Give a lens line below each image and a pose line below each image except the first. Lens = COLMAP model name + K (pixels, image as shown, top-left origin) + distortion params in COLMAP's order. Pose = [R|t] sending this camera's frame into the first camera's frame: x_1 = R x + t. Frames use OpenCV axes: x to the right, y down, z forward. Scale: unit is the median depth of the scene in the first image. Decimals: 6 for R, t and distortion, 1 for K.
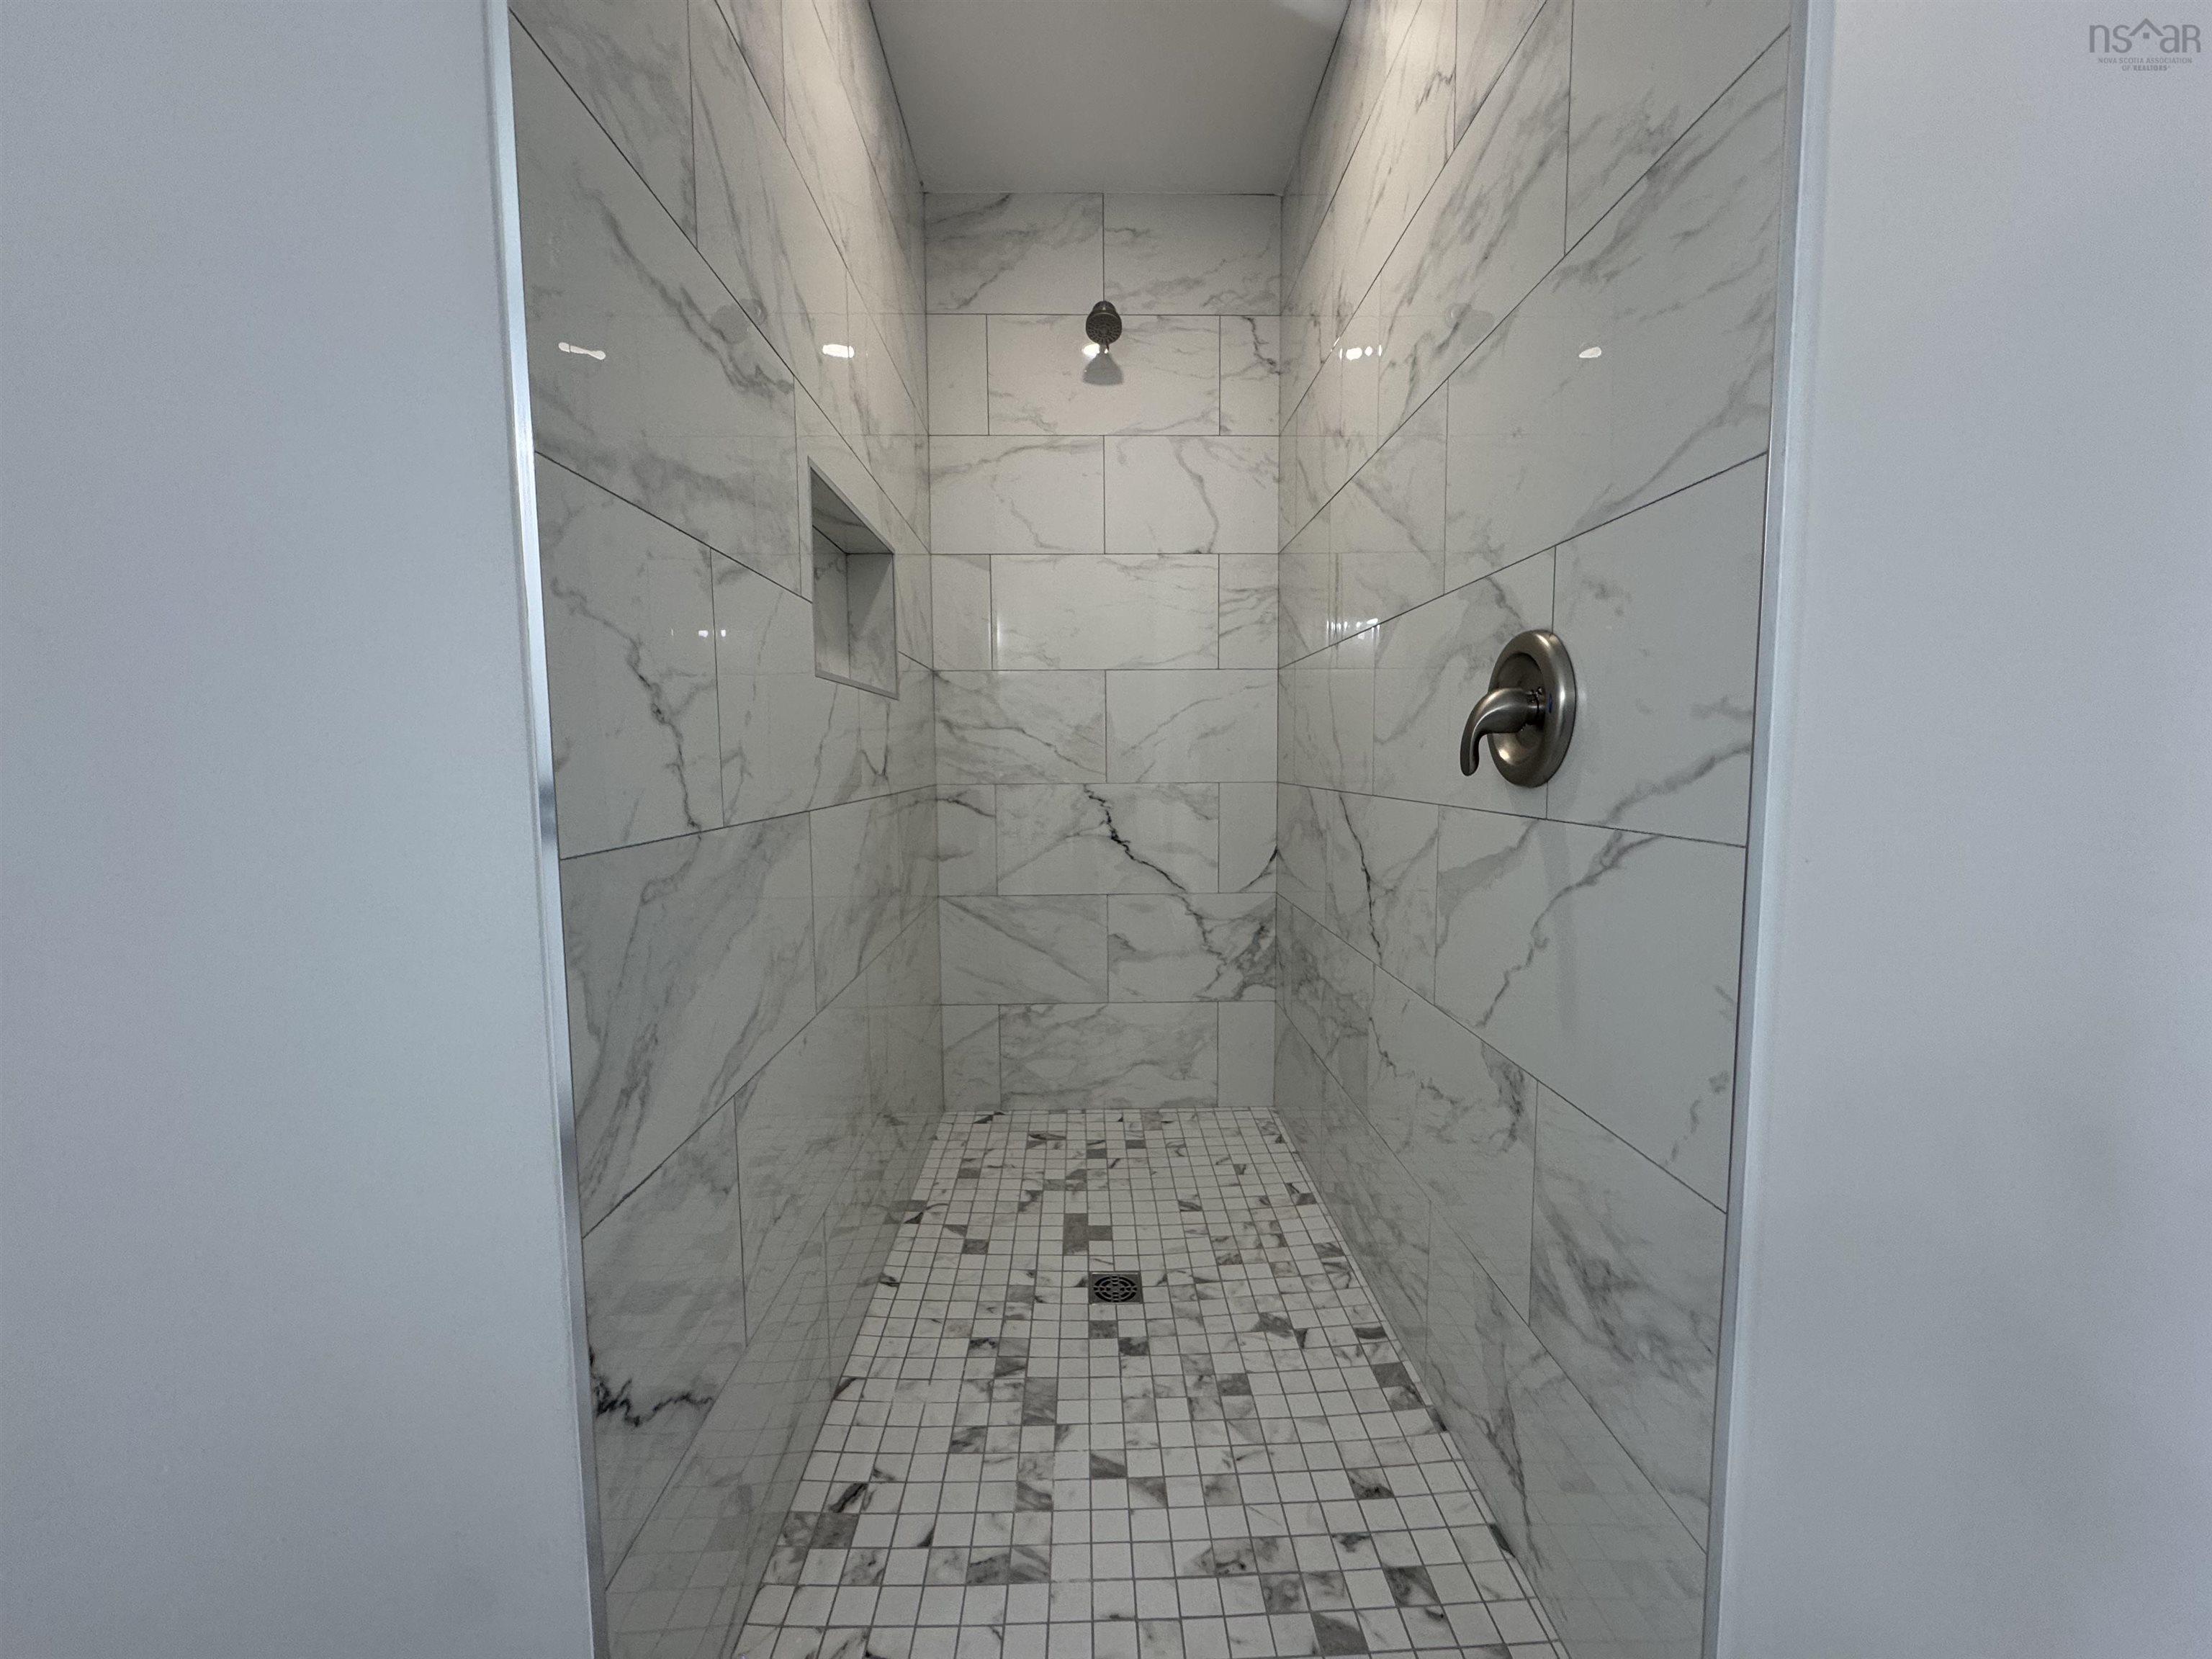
lens RADIAL K [[879.8, 0, 1104.1], [0, 879.8, 832.4], [0, 0, 1]] dist [-0.002619, 0.001444]
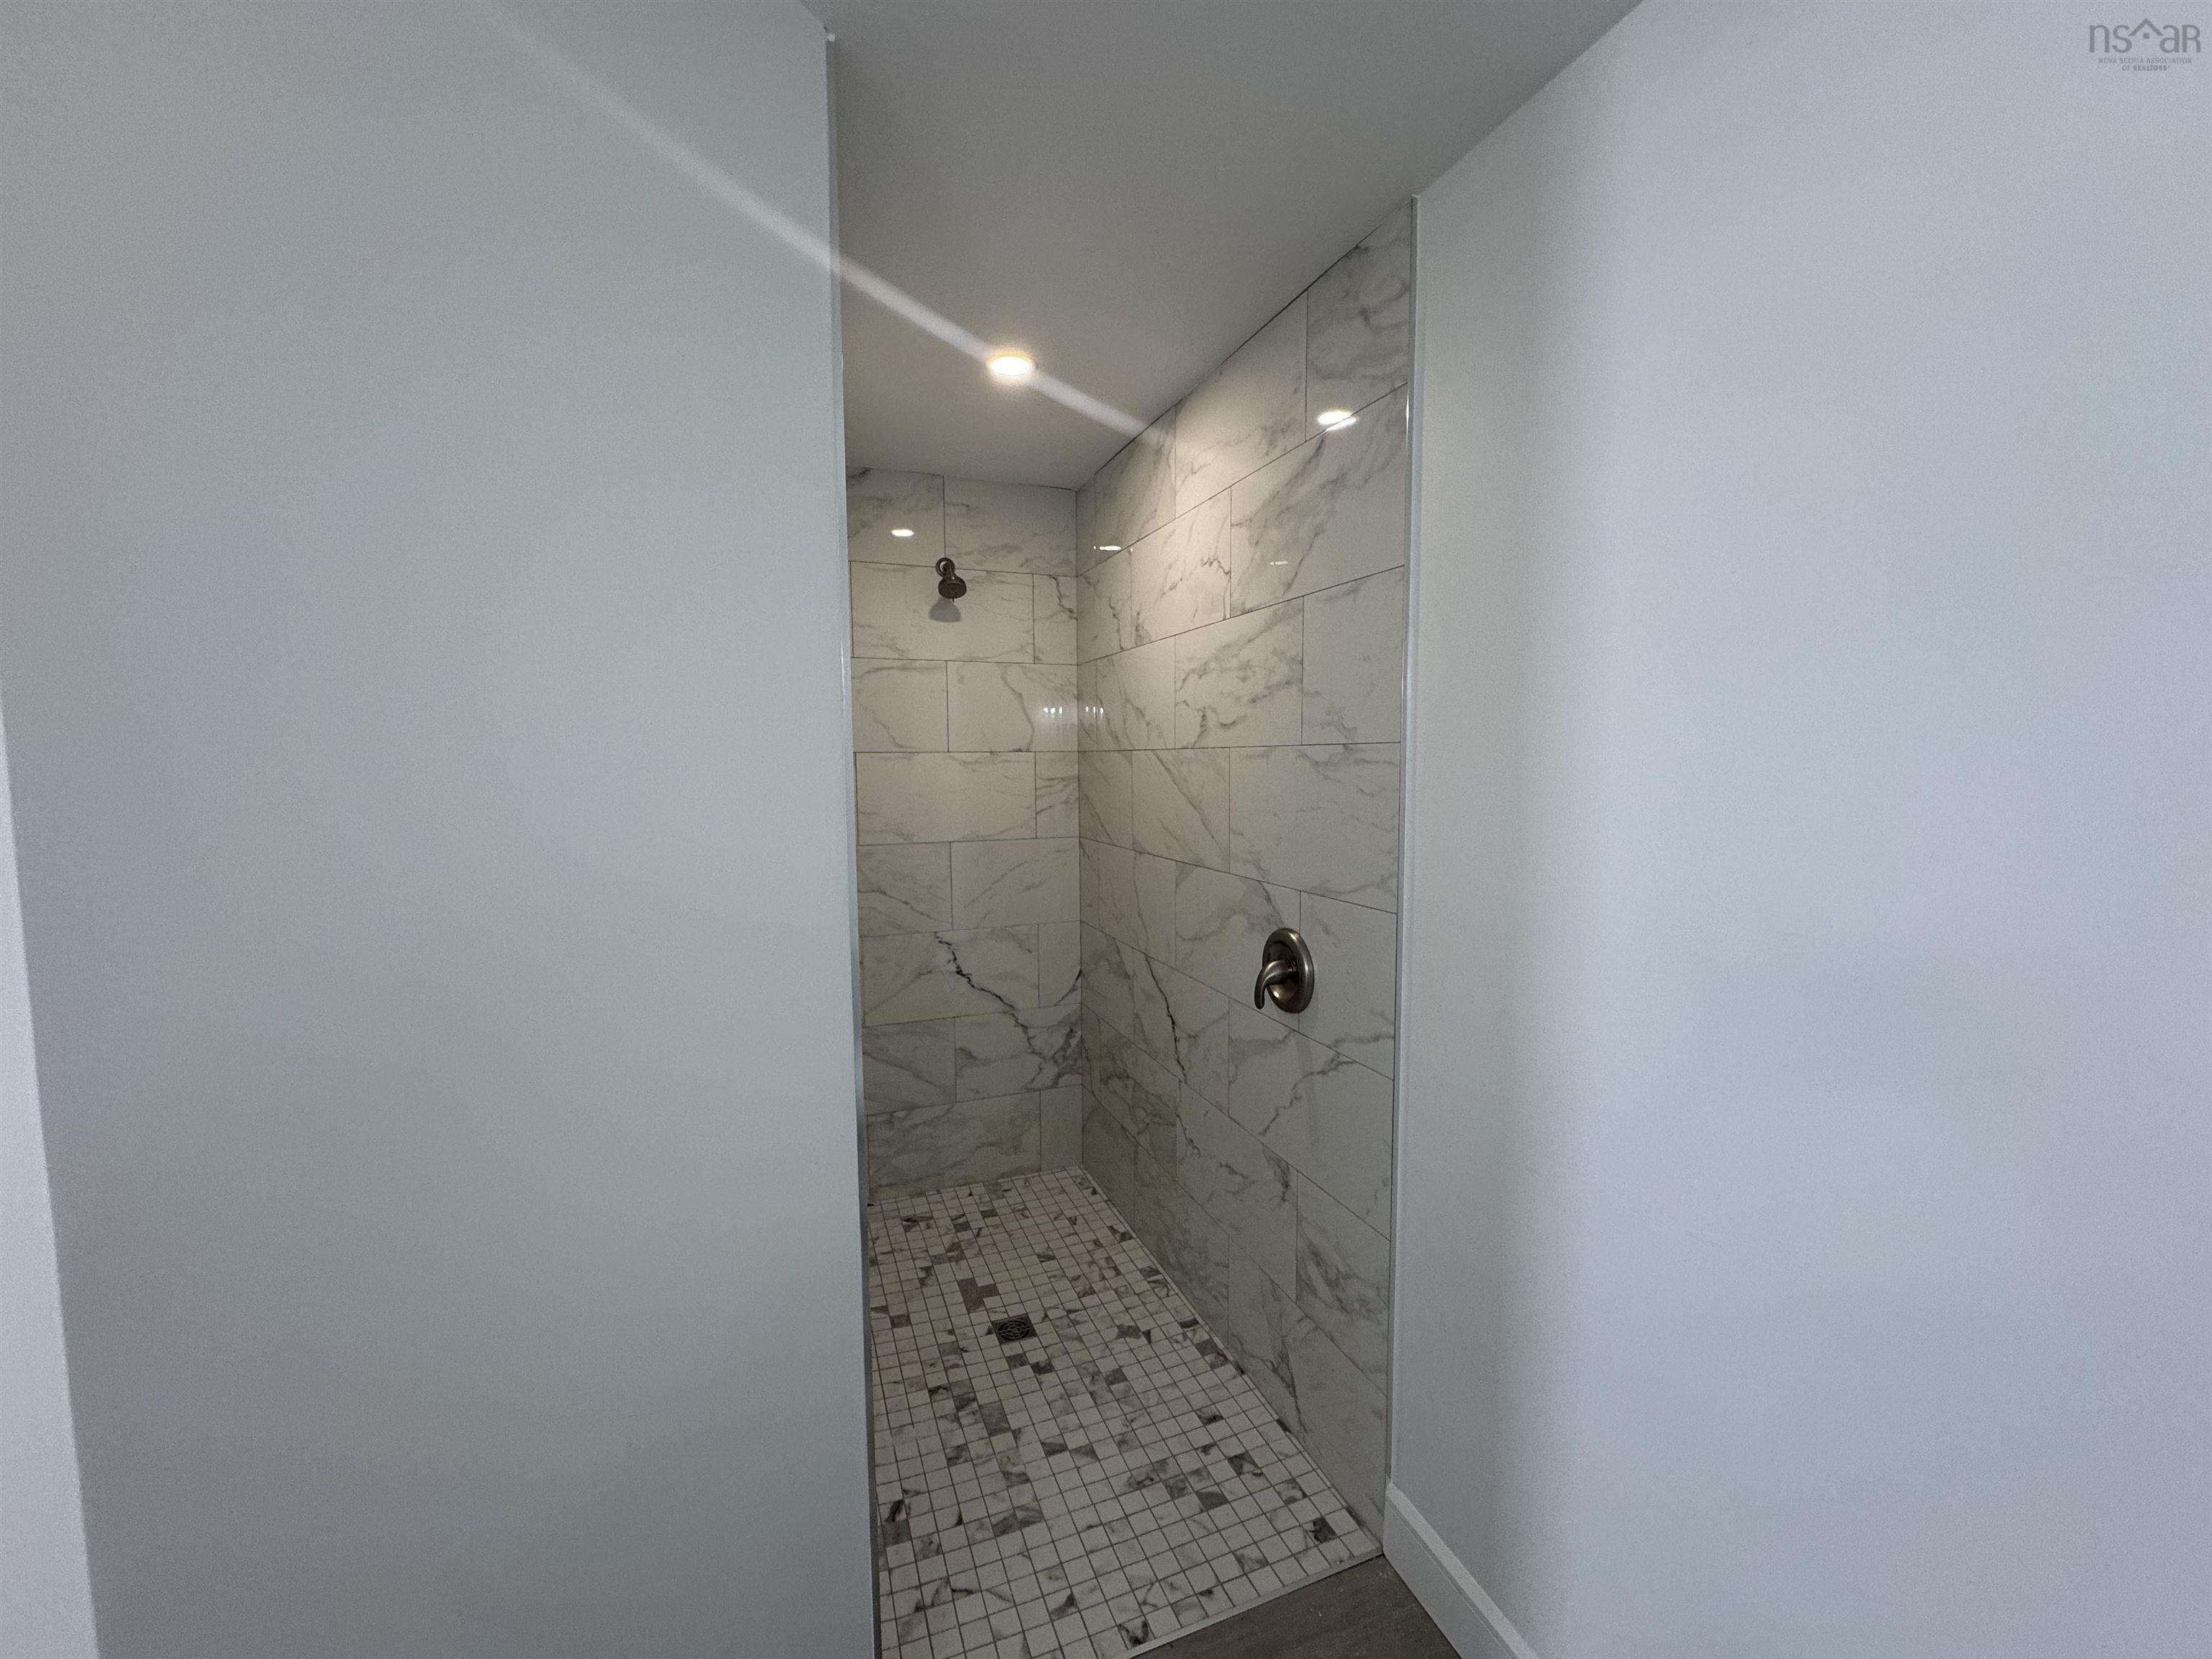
lens RADIAL K [[879.8, 0, 1104.1], [0, 879.8, 832.4], [0, 0, 1]] dist [-0.002619, 0.001444]
pose [[0.941534, -0.026640, 0.335863, -0.348109], [0.028079, 0.999606, 0.000572, -0.312389], [-0.335746, 0.008892, 0.941911, -0.432971]]
